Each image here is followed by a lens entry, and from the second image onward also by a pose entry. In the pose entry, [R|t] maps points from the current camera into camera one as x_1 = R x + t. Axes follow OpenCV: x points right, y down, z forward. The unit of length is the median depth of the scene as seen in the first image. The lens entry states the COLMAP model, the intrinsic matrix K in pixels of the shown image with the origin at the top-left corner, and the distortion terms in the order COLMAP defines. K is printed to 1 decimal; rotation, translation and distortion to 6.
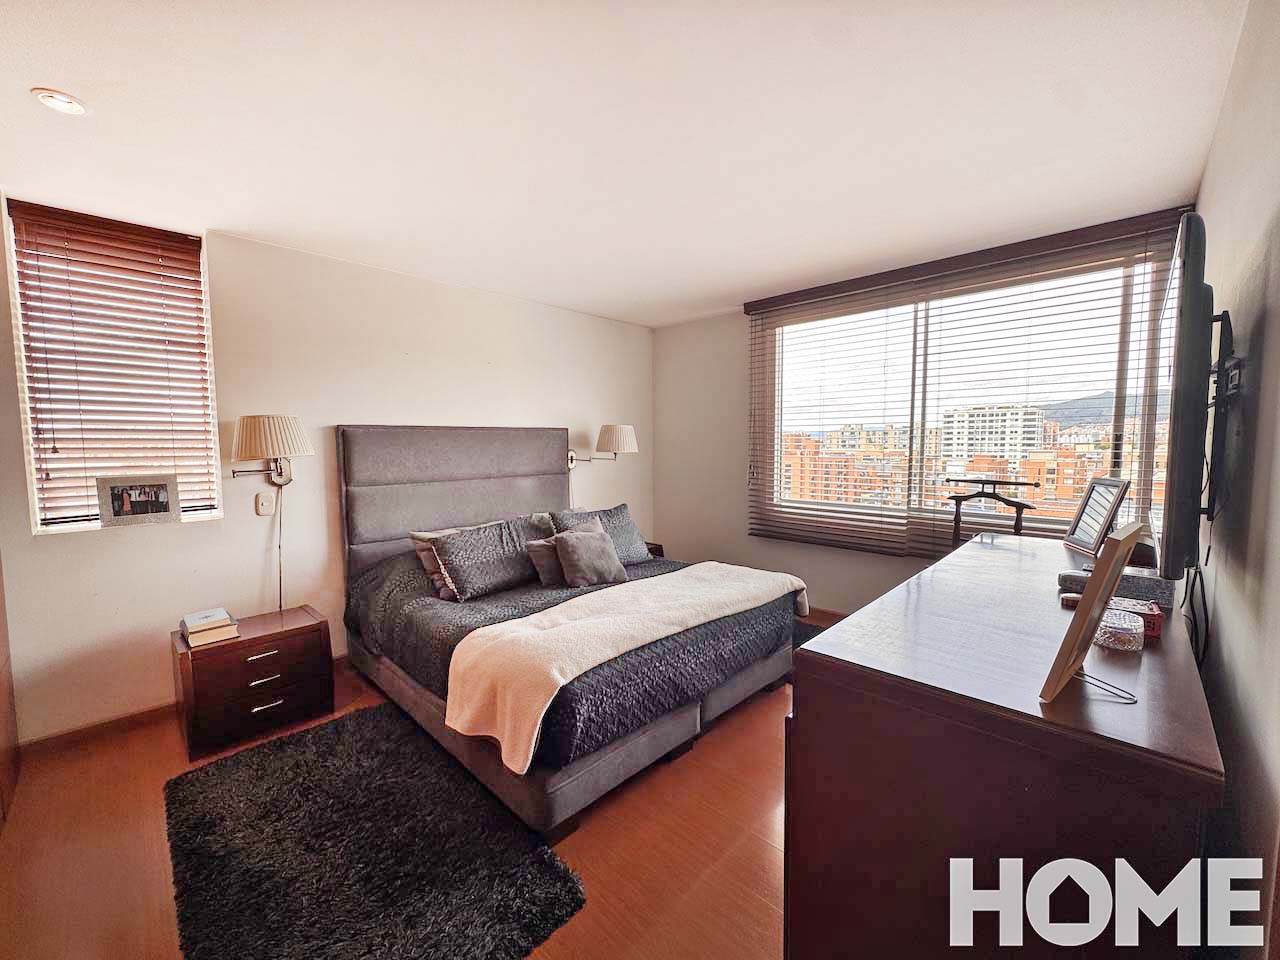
lens RADIAL K [[511.7, 0, 638.5], [0, 511.7, 478.6], [0, 0, 1]] dist [-0.002028, 0.000060]
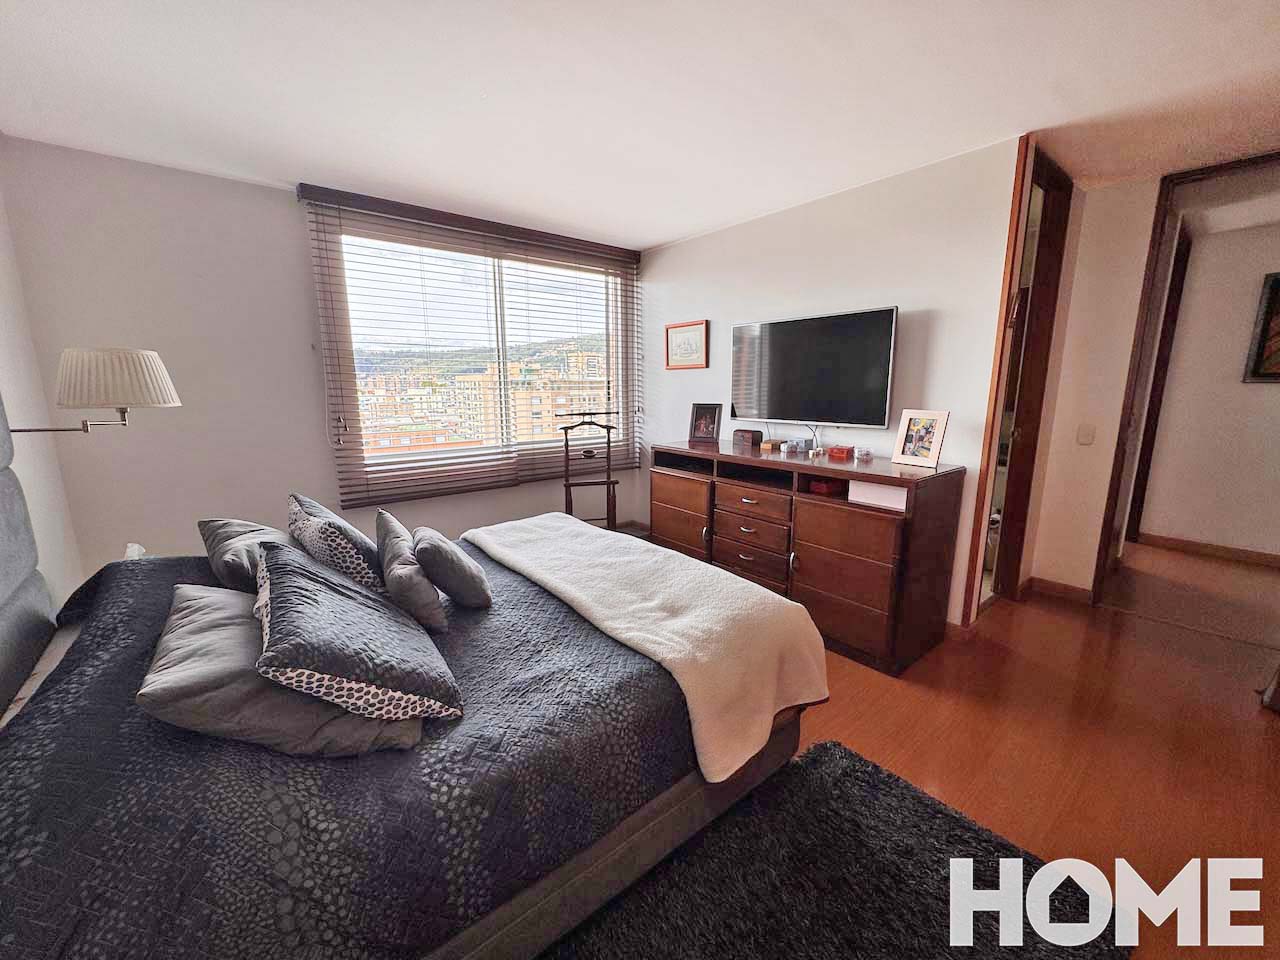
lens RADIAL K [[511.7, 0, 638.5], [0, 511.7, 478.6], [0, 0, 1]] dist [-0.002028, 0.000060]
pose [[0.114561, -0.178199, 0.977303, -0.663466], [0.075472, 0.982498, 0.170299, -0.044693], [-0.990545, 0.054249, 0.126005, 0.655387]]
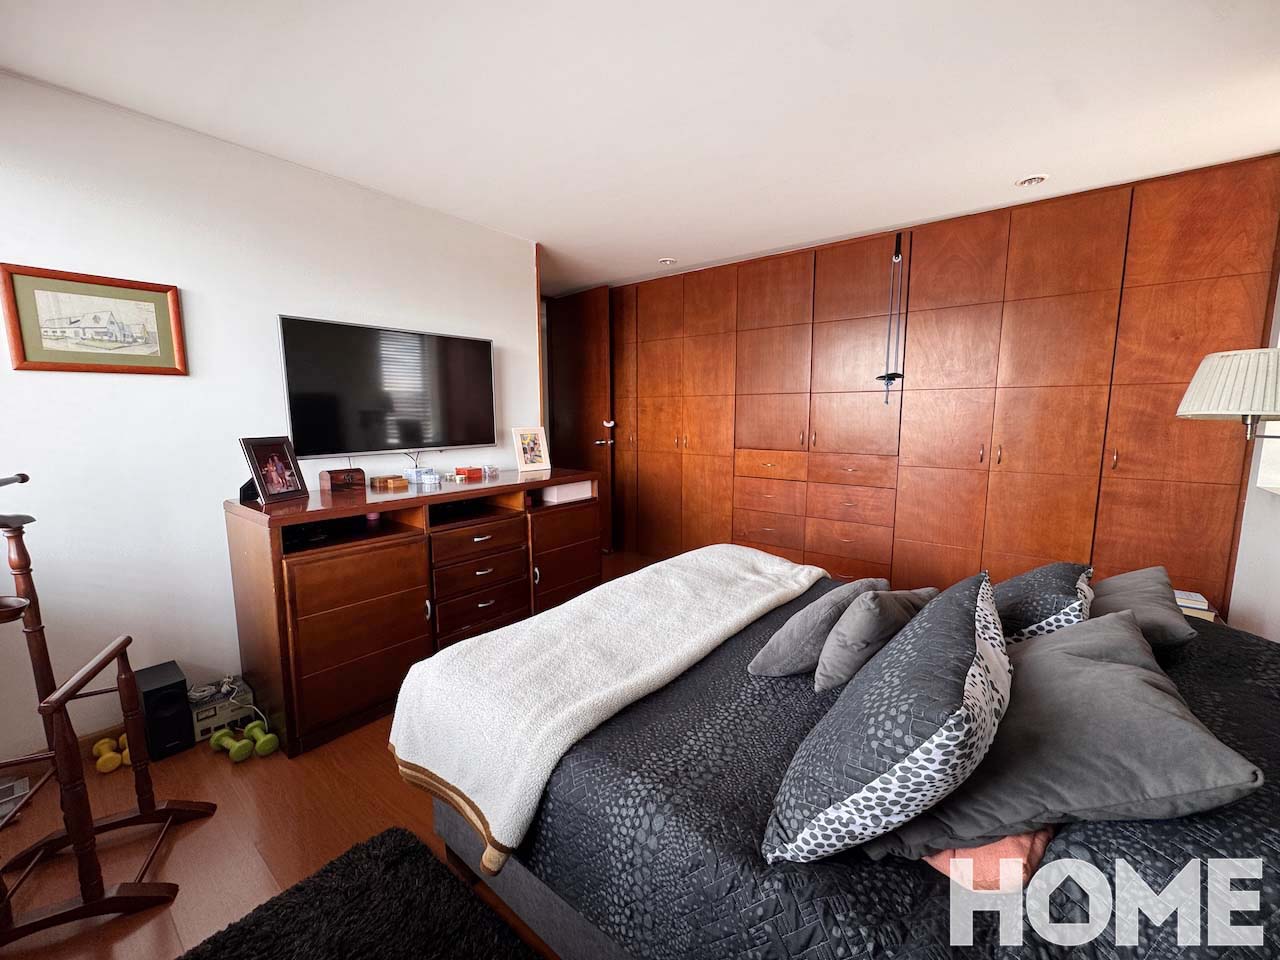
lens RADIAL K [[511.7, 0, 638.5], [0, 511.7, 478.6], [0, 0, 1]] dist [-0.002028, 0.000060]
pose [[-0.996161, 0.020496, -0.085111, 0.122769], [0.002743, 0.979037, 0.203664, -0.090752], [0.087501, 0.202649, -0.975334, 1.407367]]
